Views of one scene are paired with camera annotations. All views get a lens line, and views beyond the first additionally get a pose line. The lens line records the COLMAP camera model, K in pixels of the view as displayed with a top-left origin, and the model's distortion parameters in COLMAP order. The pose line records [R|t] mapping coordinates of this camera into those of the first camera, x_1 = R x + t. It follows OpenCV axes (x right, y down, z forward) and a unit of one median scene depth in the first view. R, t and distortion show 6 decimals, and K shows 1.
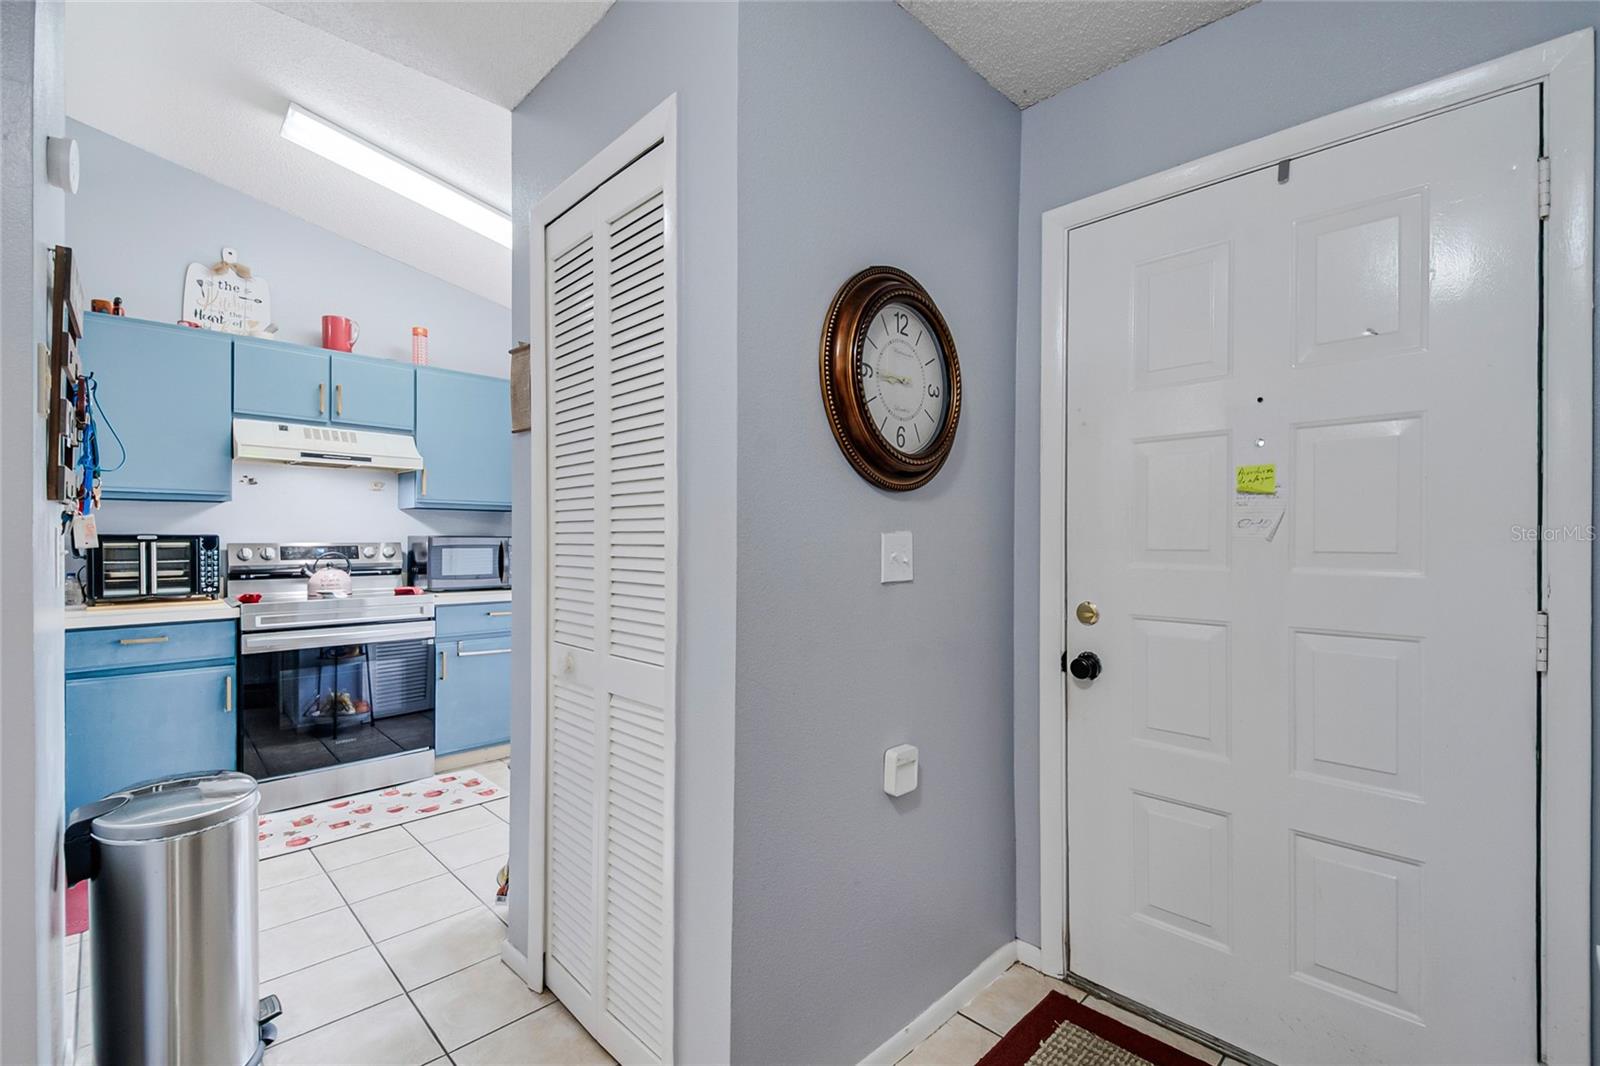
lens RADIAL K [[704.6, 0, 811.9], [0, 704.6, 529.6], [0, 0, 1]] dist [0.009419, -0.014371]
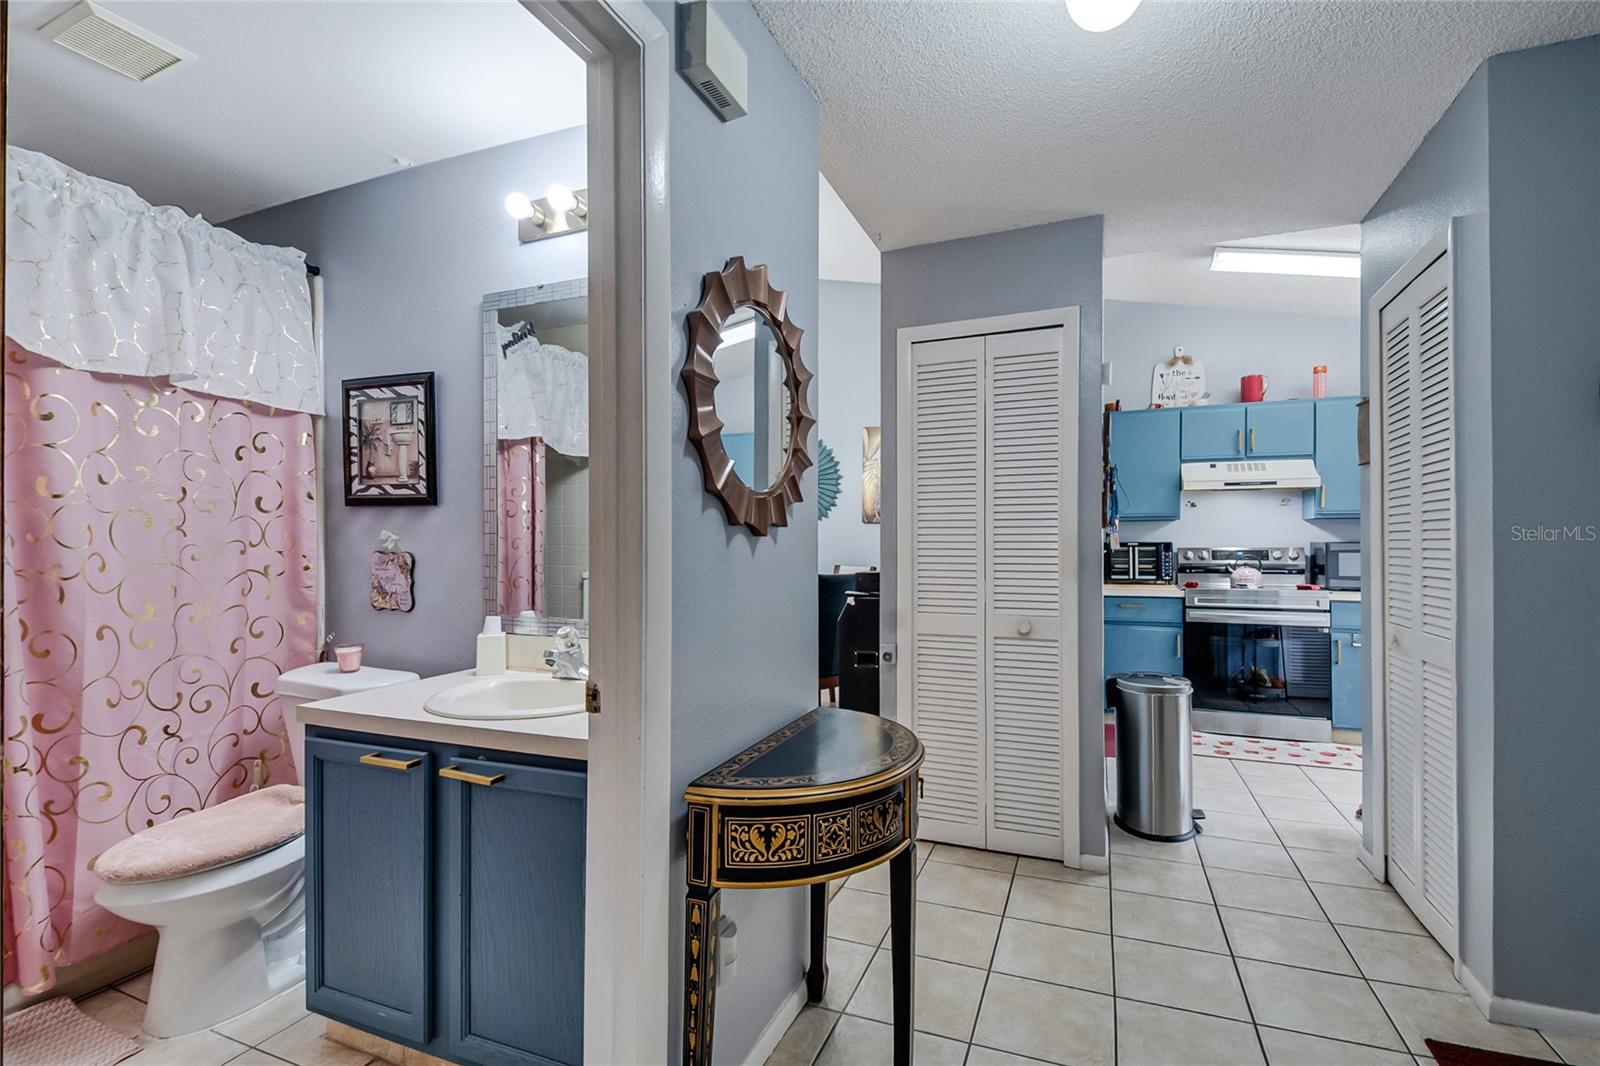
lens RADIAL K [[704.6, 0, 795.2], [0, 704.6, 547.3], [0, 0, 1]] dist [0.009419, -0.014371]
pose [[0.363736, 0.003981, -0.931494, 0.264813], [0.011360, 0.999898, 0.008710, -0.003289], [0.931433, -0.013750, 0.363653, -0.298022]]
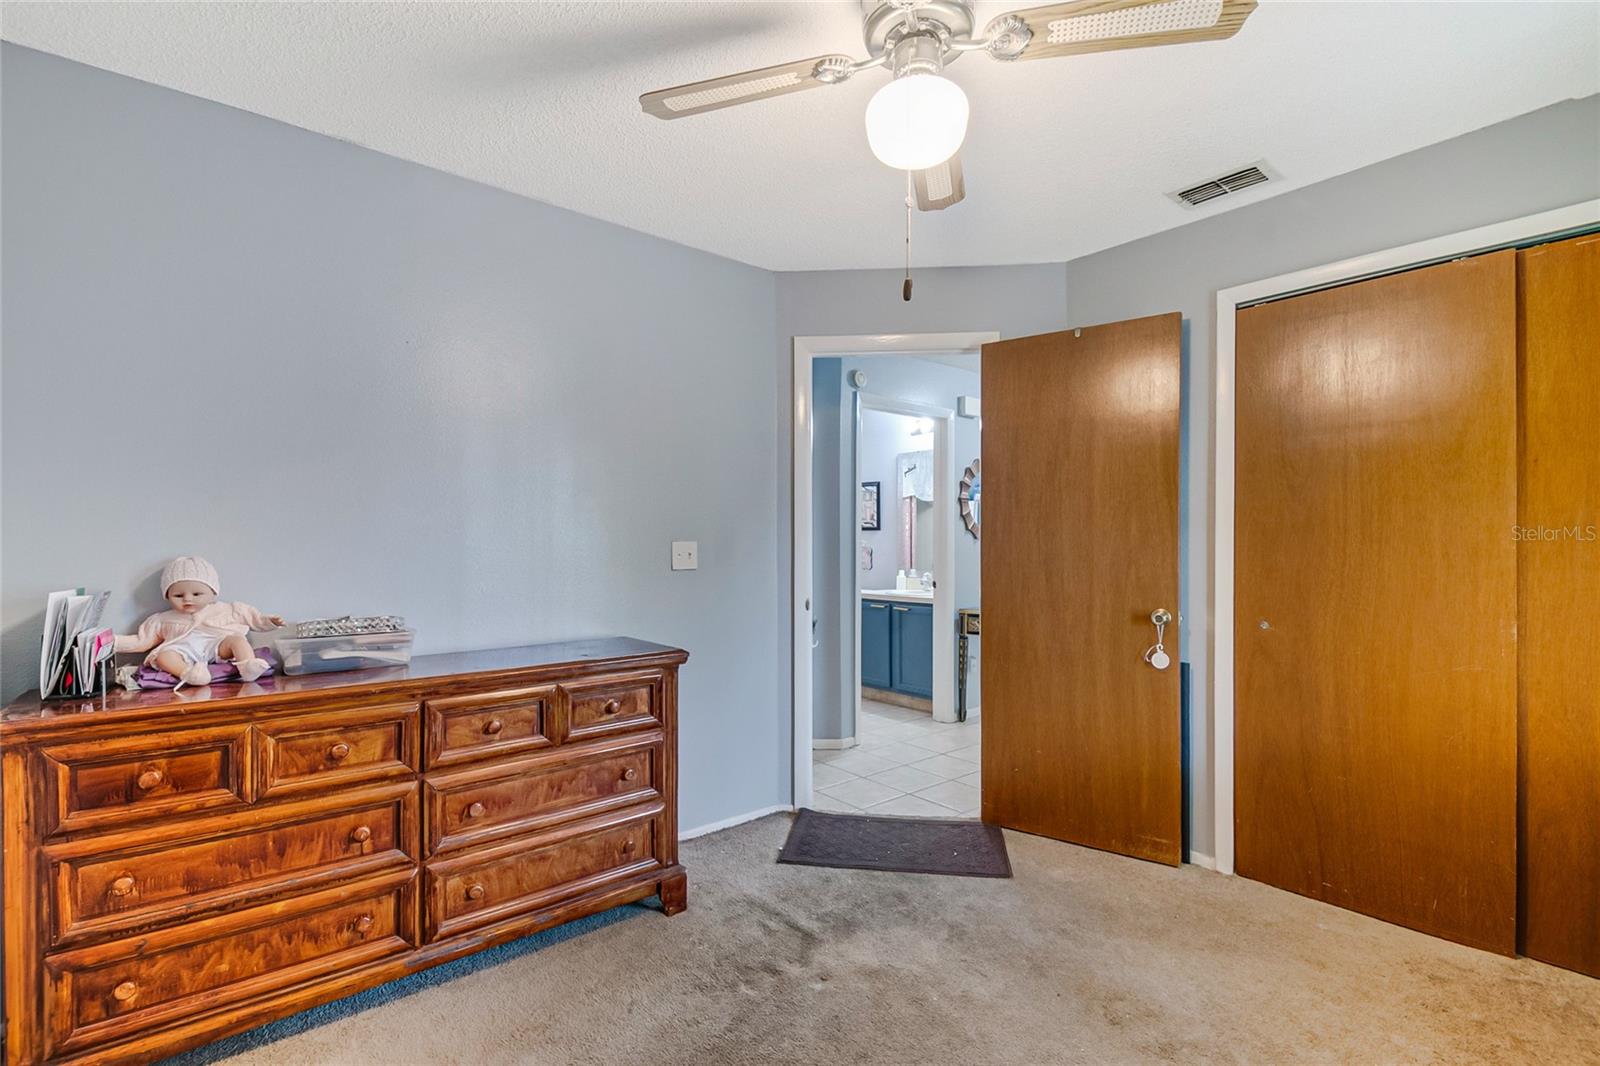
lens RADIAL K [[704.6, 0, 793.4], [0, 704.6, 538.3], [0, 0, 1]] dist [0.009419, -0.014371]
pose [[-0.122882, -0.011581, -0.992354, 1.566578], [0.010934, 0.999855, -0.013022, 0.001173], [0.992361, -0.012450, -0.122737, -0.386291]]
